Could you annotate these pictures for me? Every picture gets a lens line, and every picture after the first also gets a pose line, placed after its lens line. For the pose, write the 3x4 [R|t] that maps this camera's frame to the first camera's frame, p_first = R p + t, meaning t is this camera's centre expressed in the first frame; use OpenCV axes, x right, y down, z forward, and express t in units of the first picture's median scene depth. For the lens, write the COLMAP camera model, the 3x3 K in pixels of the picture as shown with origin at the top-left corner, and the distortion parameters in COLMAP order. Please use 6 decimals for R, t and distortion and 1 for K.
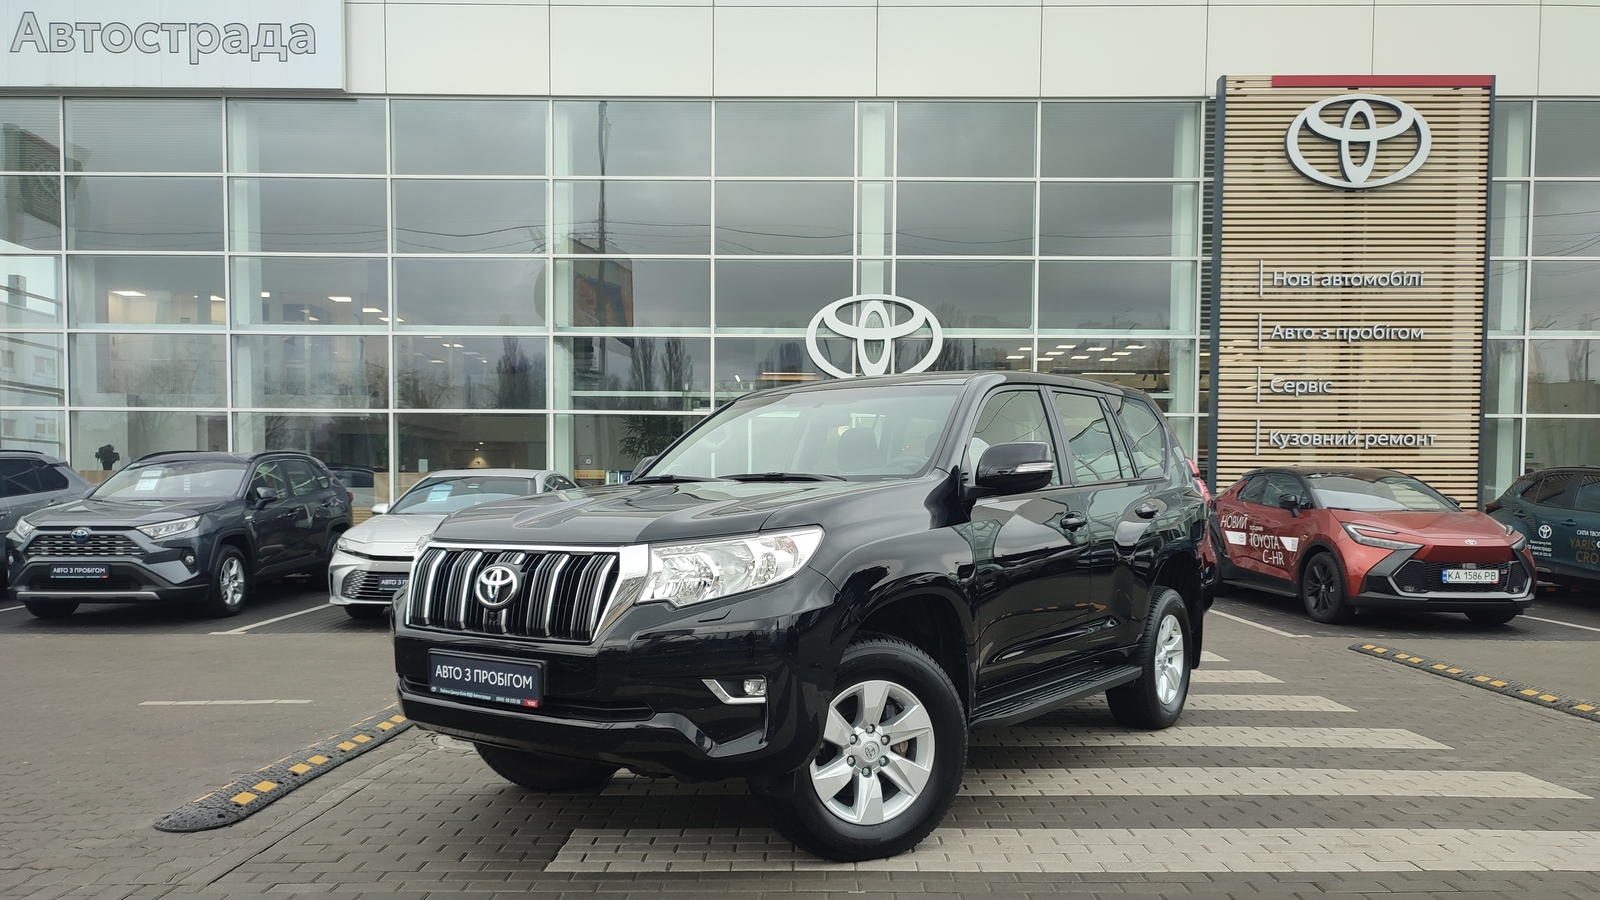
lens RADIAL K [[1143.9, 0, 799.3], [0, 1143.9, 546.9], [0, 0, 1]] dist [0.044689, -0.040349]
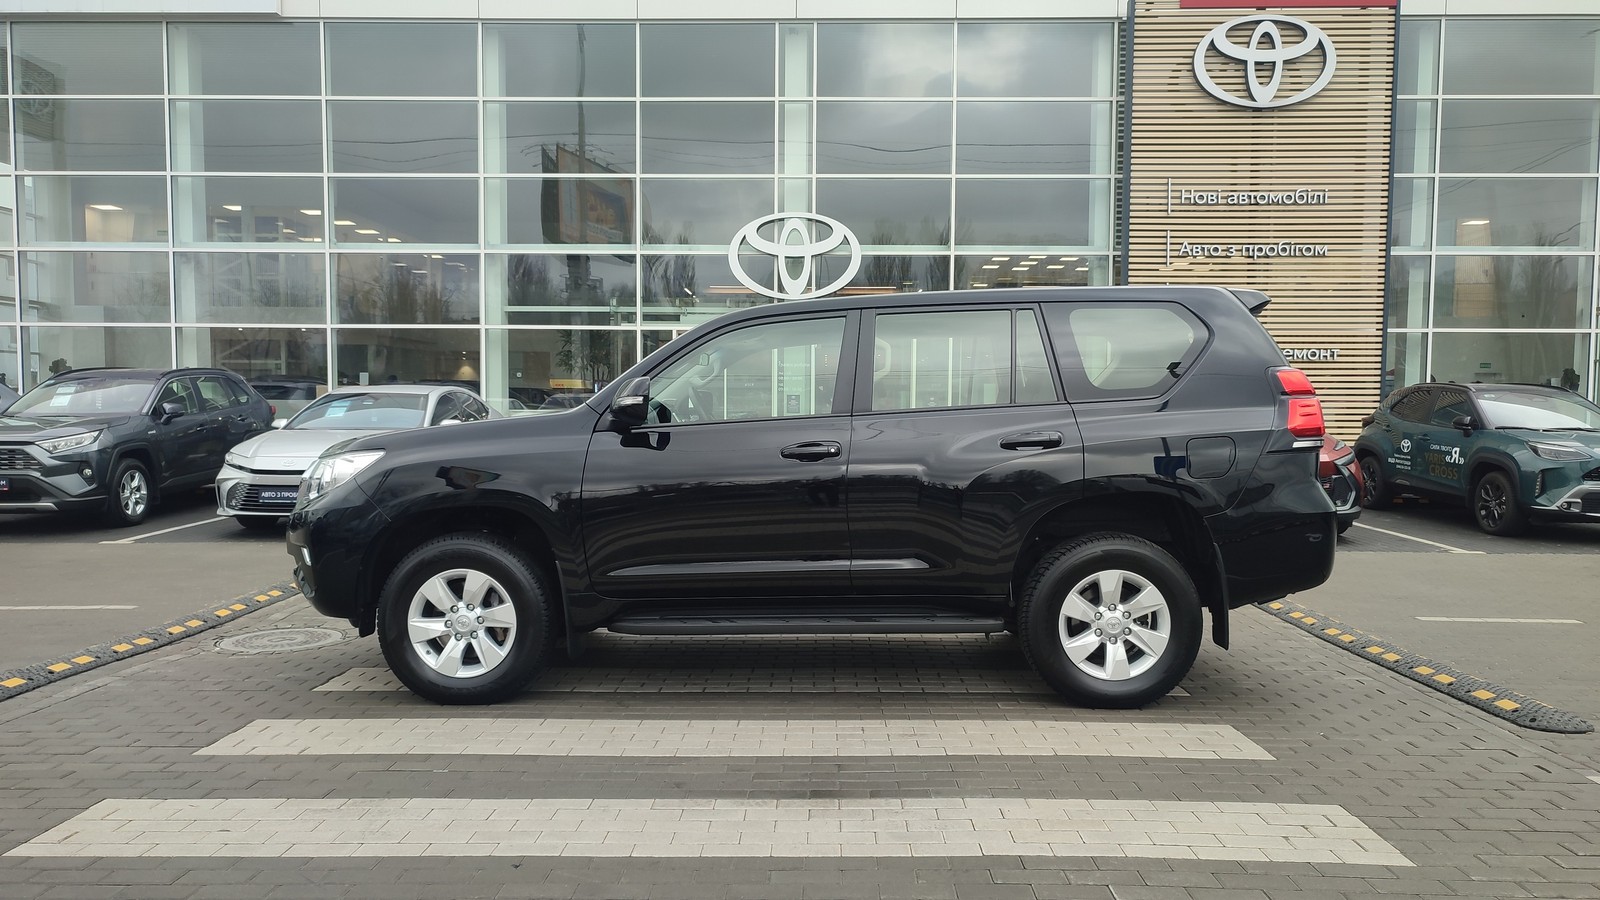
lens RADIAL K [[1145.0, 0, 797.6], [0, 1145.0, 471.3], [0, 0, 1]] dist [0.044845, -0.039373]
pose [[0.999883, 0.000960, -0.015263, 0.087003], [-0.000718, 0.999875, 0.015808, -0.004709], [0.015276, -0.015795, 0.999759, -0.032269]]
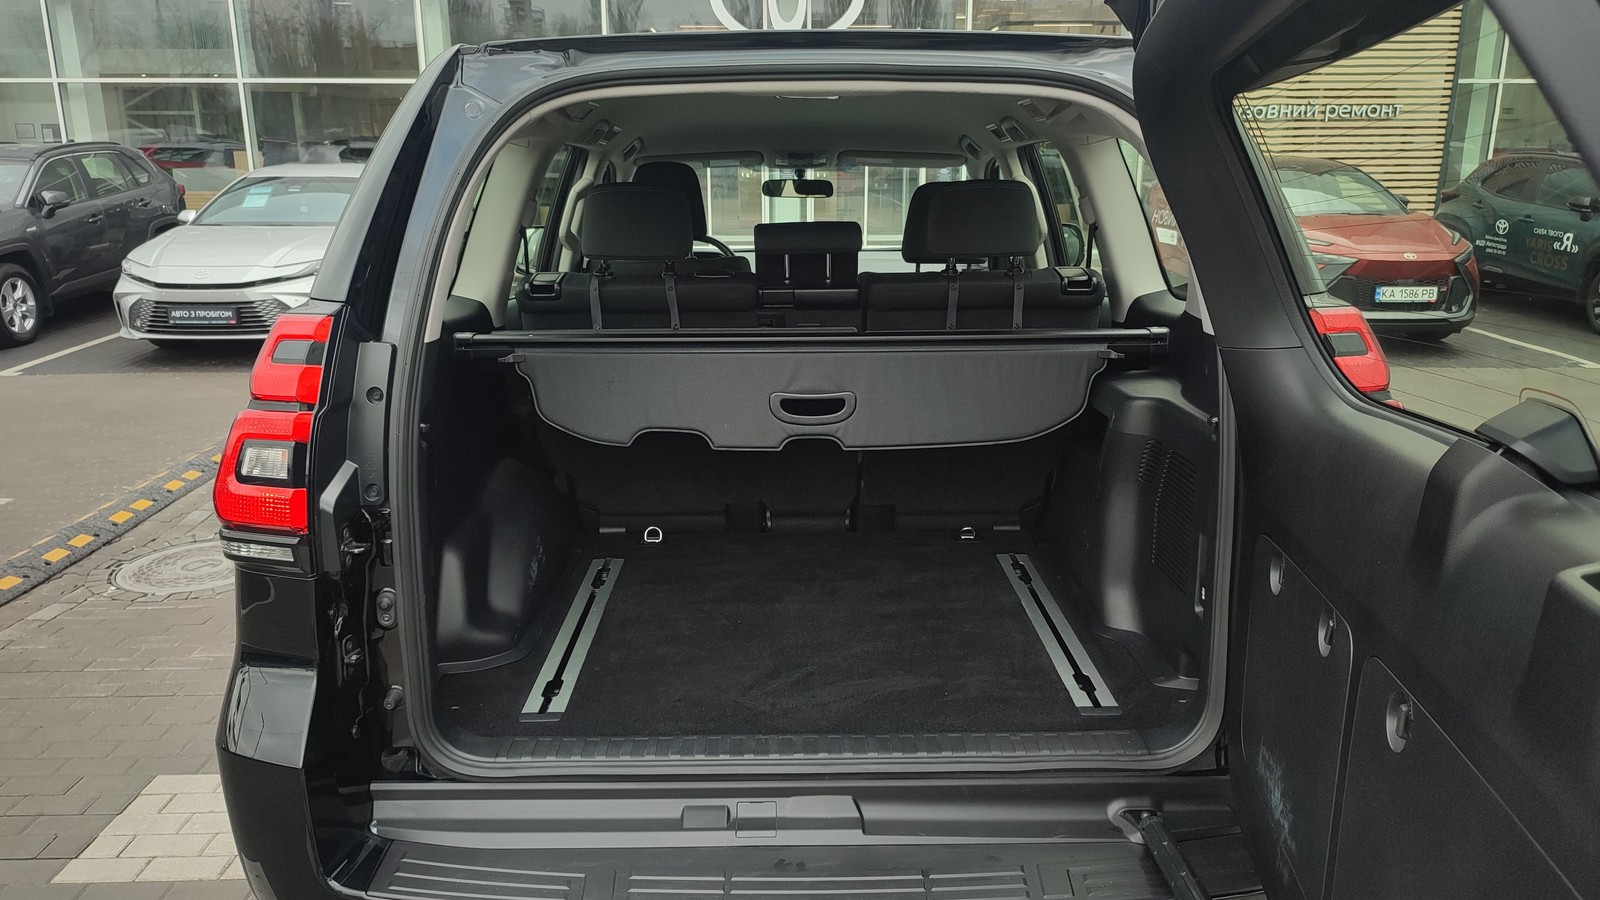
lens RADIAL K [[1138.7, 0, 800.0], [0, 1138.7, 450.0], [0, 0, 1]] dist [0.063834, -0.069826]
pose [[0.999648, -0.012845, 0.023195, 0.053319], [0.007531, 0.976344, 0.216092, -0.031879], [-0.025422, -0.215841, 0.976098, 0.068468]]
